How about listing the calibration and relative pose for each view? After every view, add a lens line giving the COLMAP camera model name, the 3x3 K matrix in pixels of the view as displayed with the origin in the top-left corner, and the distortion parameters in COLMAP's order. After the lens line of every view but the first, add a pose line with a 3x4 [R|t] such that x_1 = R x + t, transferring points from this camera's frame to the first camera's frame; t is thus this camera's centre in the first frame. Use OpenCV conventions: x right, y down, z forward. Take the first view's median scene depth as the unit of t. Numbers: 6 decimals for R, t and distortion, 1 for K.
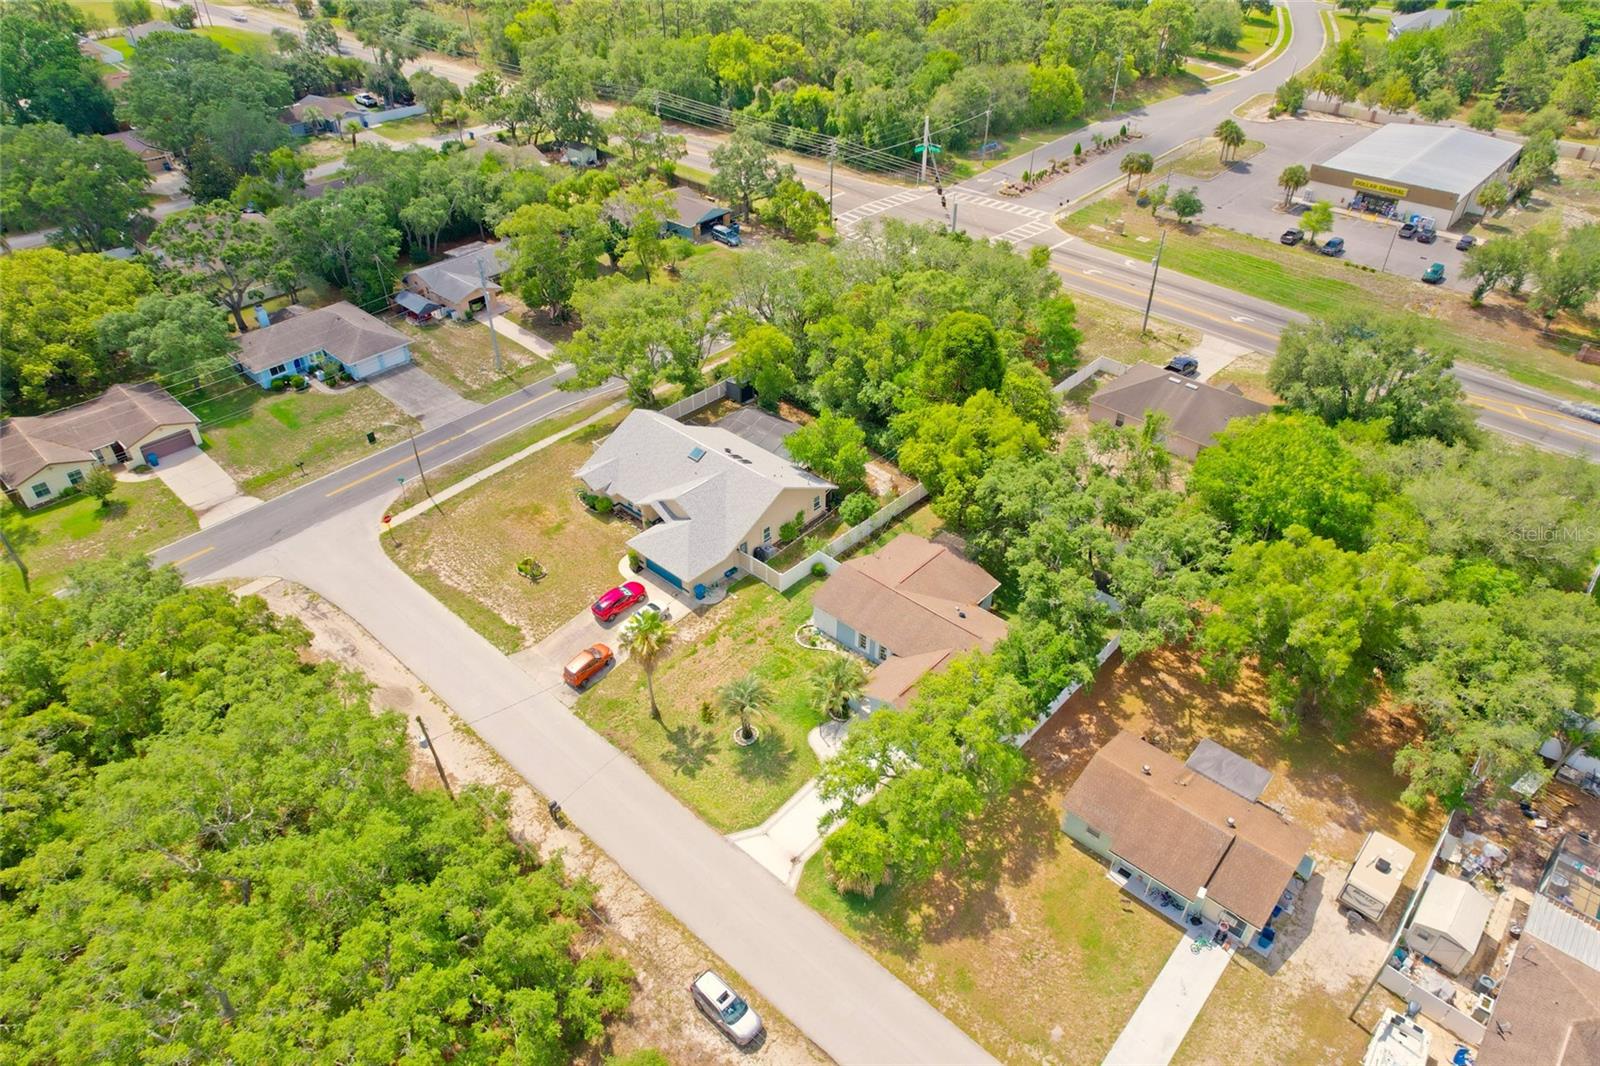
lens RADIAL K [[1017.4, 0, 804.1], [0, 1017.4, 536.8], [0, 0, 1]] dist [-0.070740, 0.063921]
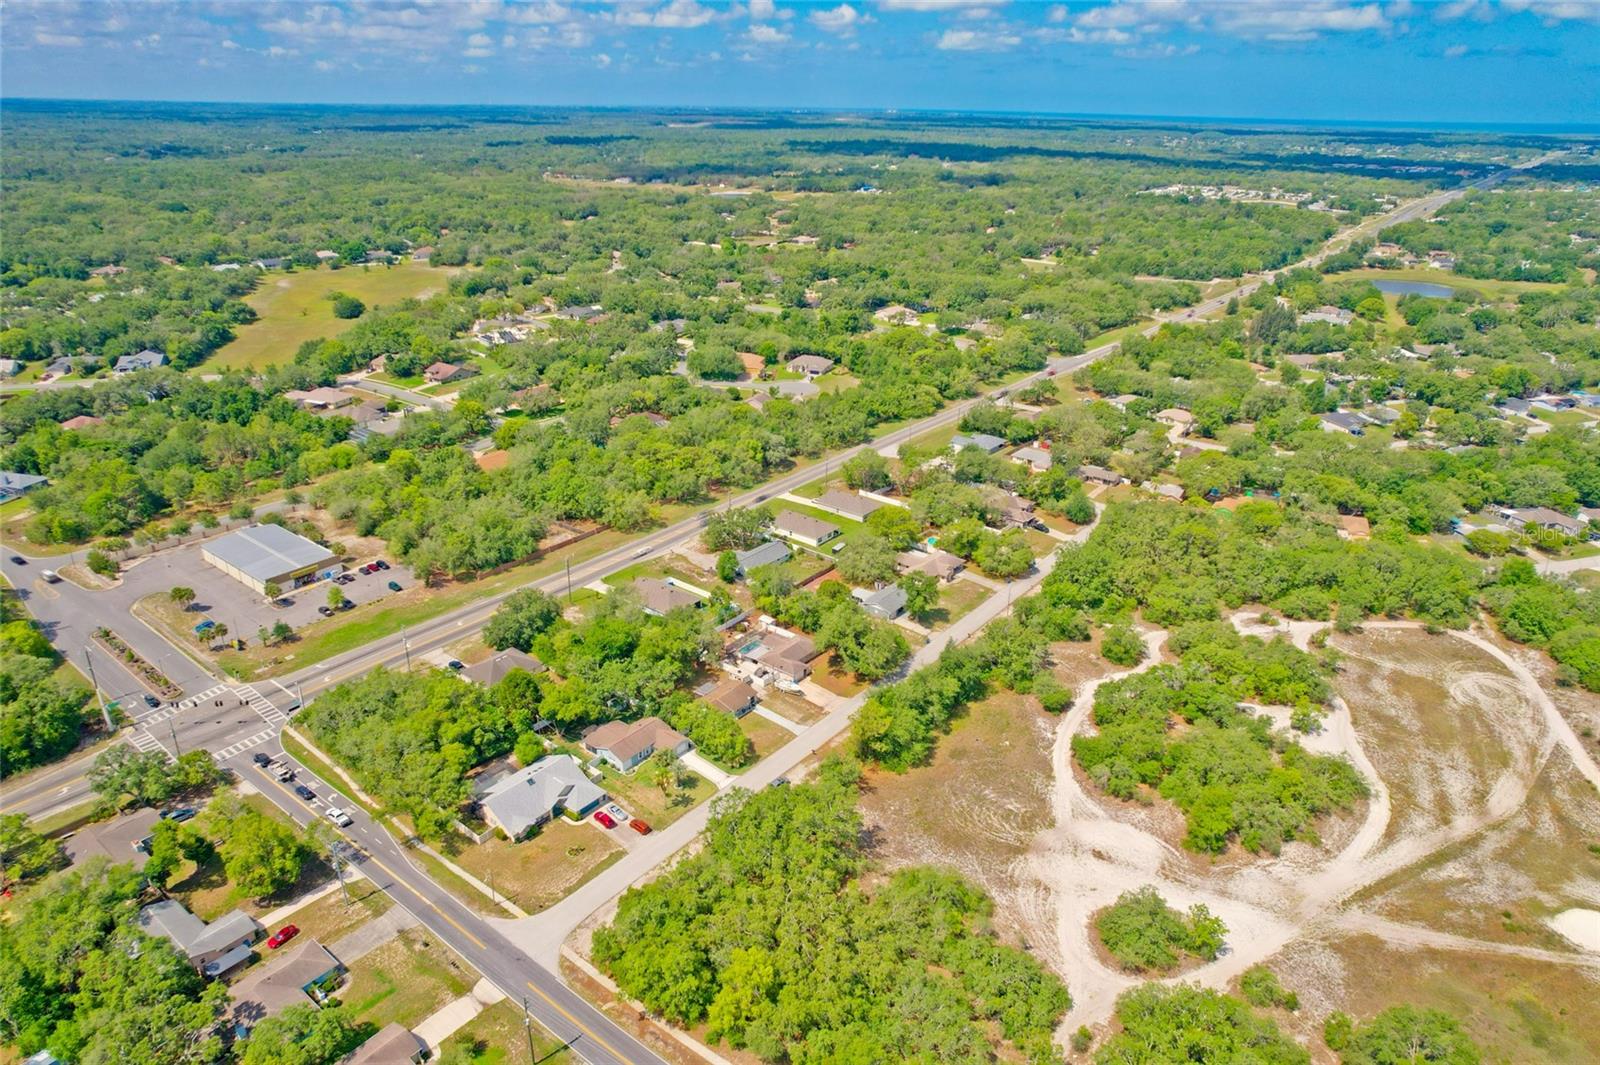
lens RADIAL K [[1017.4, 0, 804.1], [0, 1017.4, 536.3], [0, 0, 1]] dist [-0.070740, 0.063921]
pose [[-0.075491, -0.398594, 0.914015, -1.829962], [0.588672, 0.722037, 0.363494, -0.862293], [-0.804839, 0.565496, 0.180134, -0.132453]]
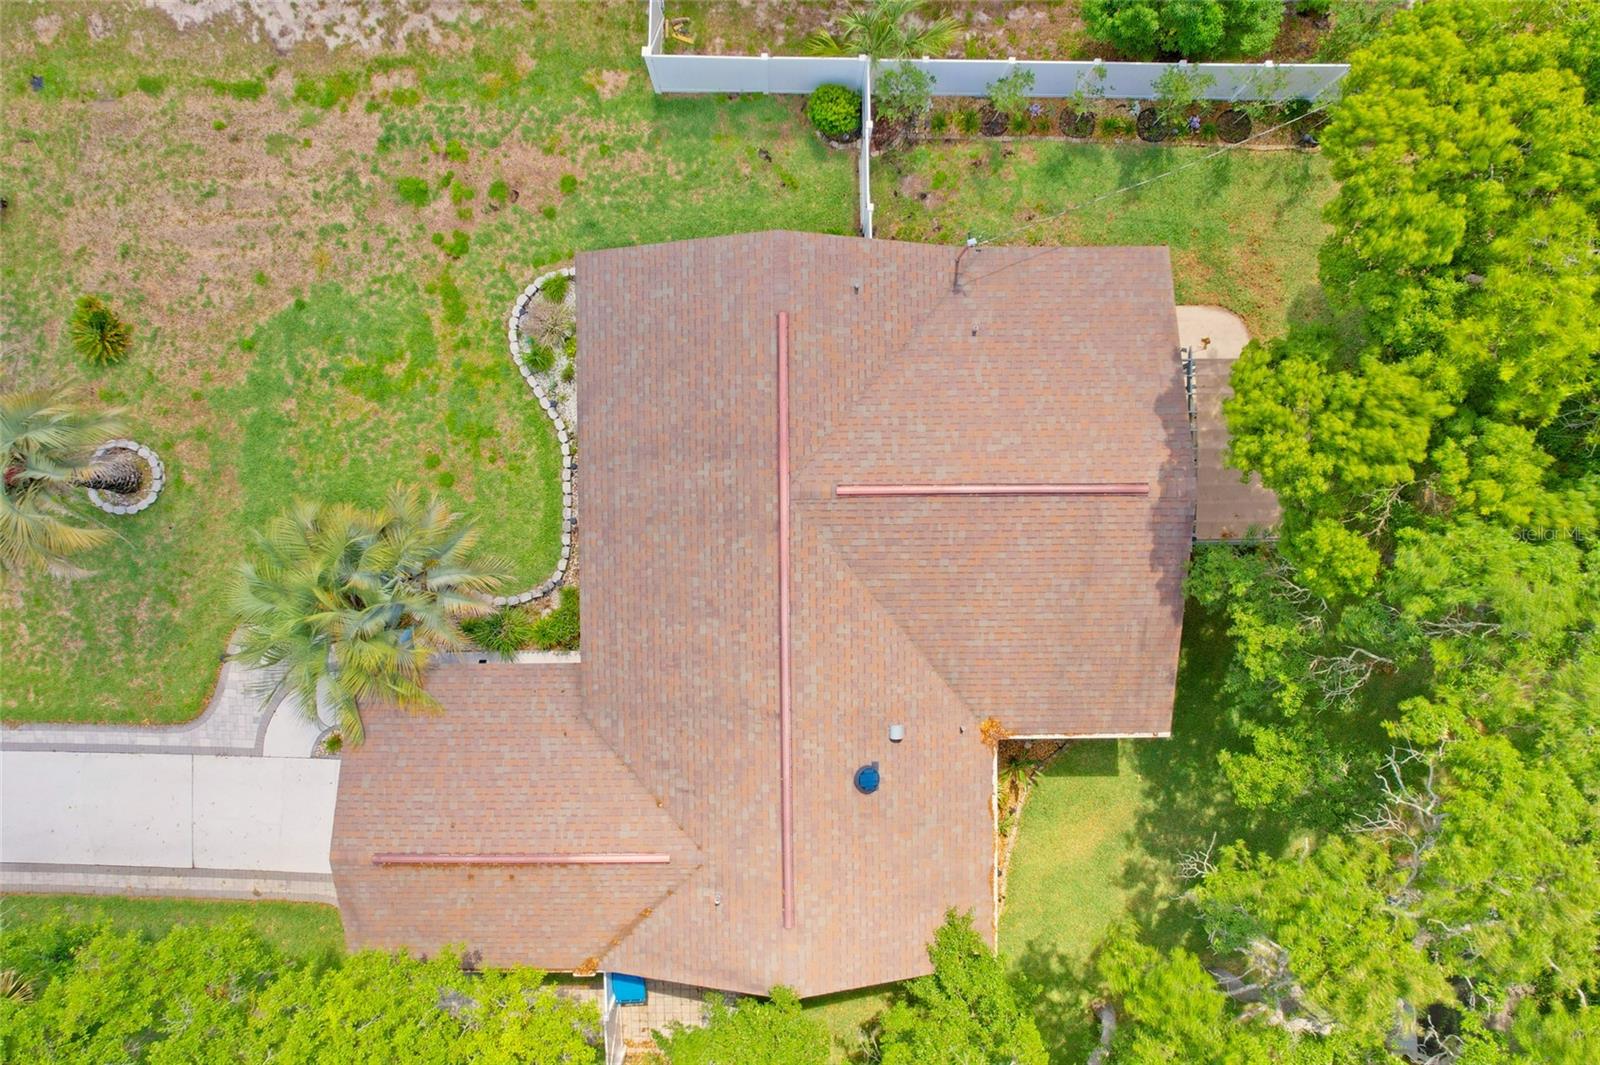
lens RADIAL K [[1017.4, 0, 804.1], [0, 1017.4, 536.3], [0, 0, 1]] dist [-0.070740, 0.063921]
pose [[0.680473, 0.732542, 0.018397, 0.078342], [-0.441553, 0.389873, 0.808103, -0.120942], [0.584796, -0.558016, 0.588755, 0.720235]]
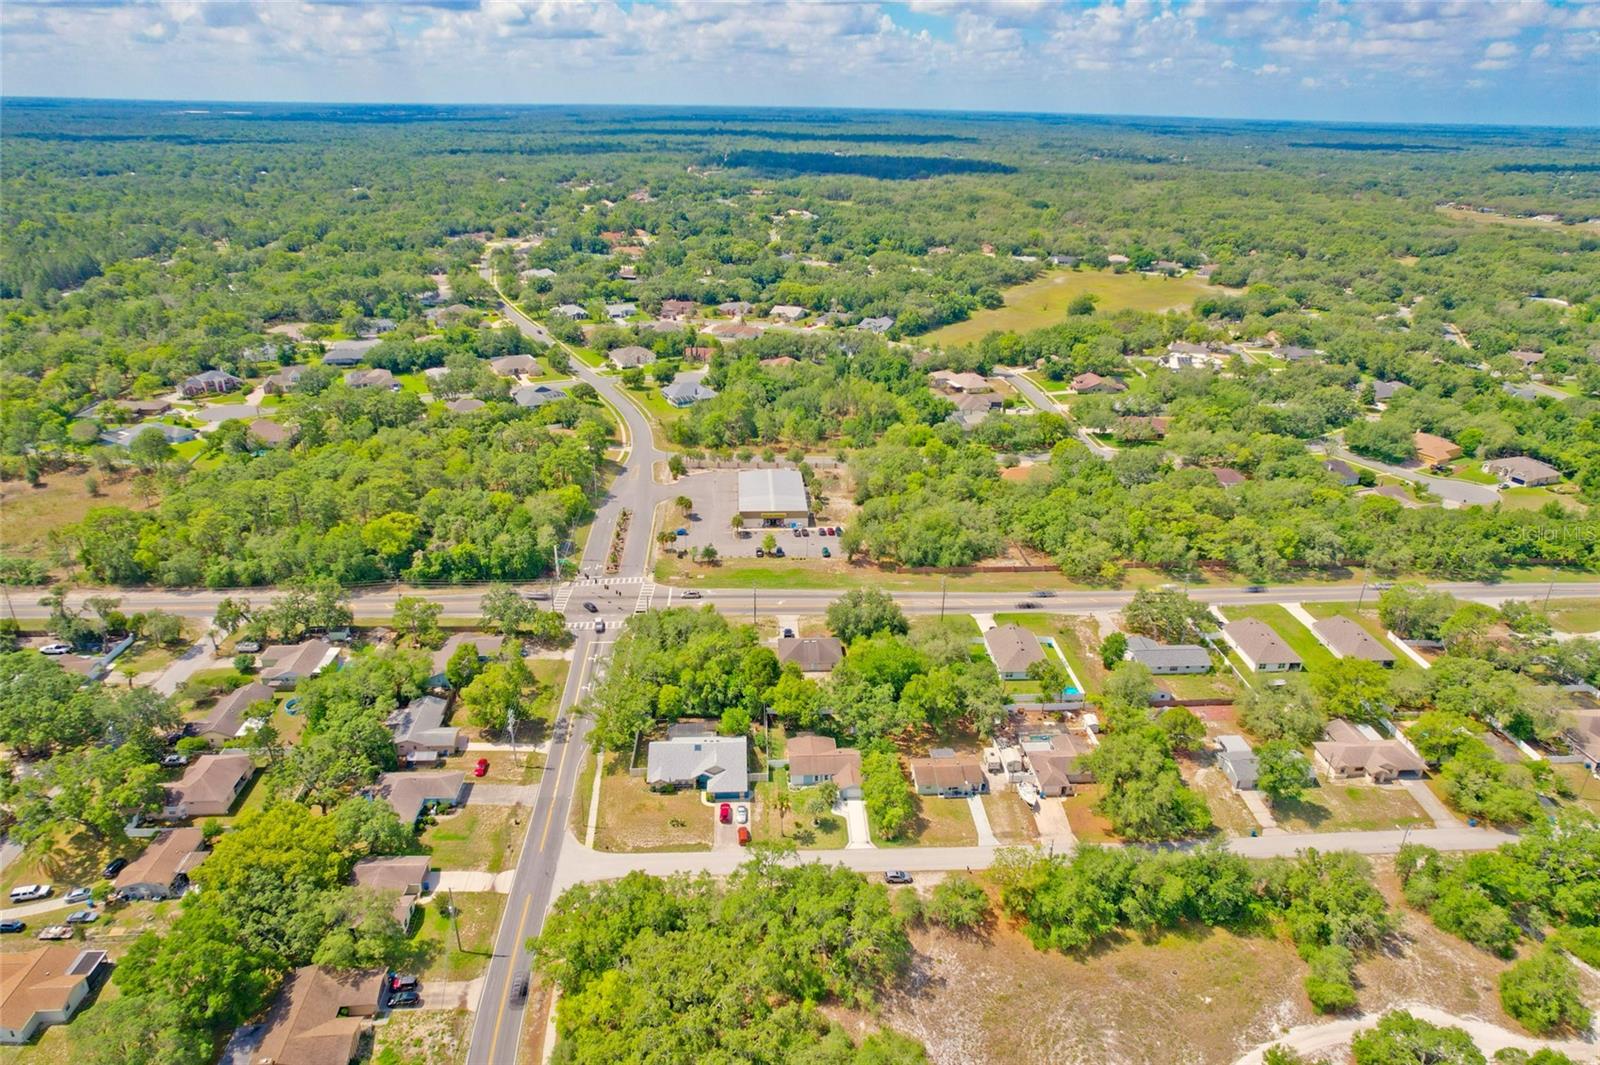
lens RADIAL K [[1017.4, 0, 804.1], [0, 1017.4, 536.3], [0, 0, 1]] dist [-0.070740, 0.063921]
pose [[0.694383, -0.277198, 0.664073, -1.263248], [0.421750, 0.904490, -0.063447, -0.255051], [-0.583060, 0.324129, 0.744970, -0.929131]]
